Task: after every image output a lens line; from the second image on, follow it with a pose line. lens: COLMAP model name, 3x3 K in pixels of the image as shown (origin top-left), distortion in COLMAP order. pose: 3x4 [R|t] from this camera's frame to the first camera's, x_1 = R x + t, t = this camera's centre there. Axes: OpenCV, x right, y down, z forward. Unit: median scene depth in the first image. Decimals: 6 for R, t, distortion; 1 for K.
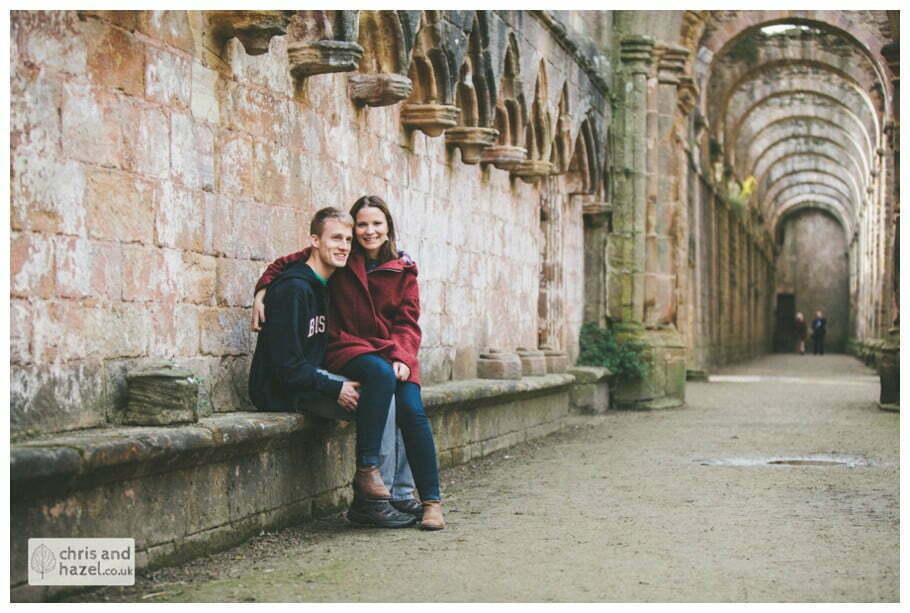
lens RADIAL K [[1974.9, 0, 455.5], [0, 1974.9, 305.8], [0, 0, 1]] dist [-0.297501, 0.000000]
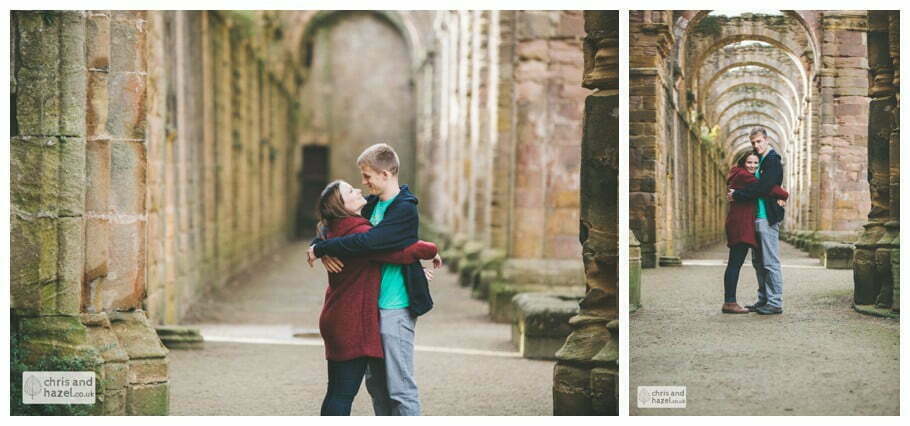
lens RADIAL K [[4147.0, 0, 454.6], [0, 4147.0, 213.5], [0, 0, 1]] dist [0.041425, 0.000000]
pose [[0.982958, -0.002837, 0.183807, -0.025150], [0.006828, 0.999754, -0.021088, 0.034190], [-0.183702, 0.021984, 0.982736, -0.245707]]
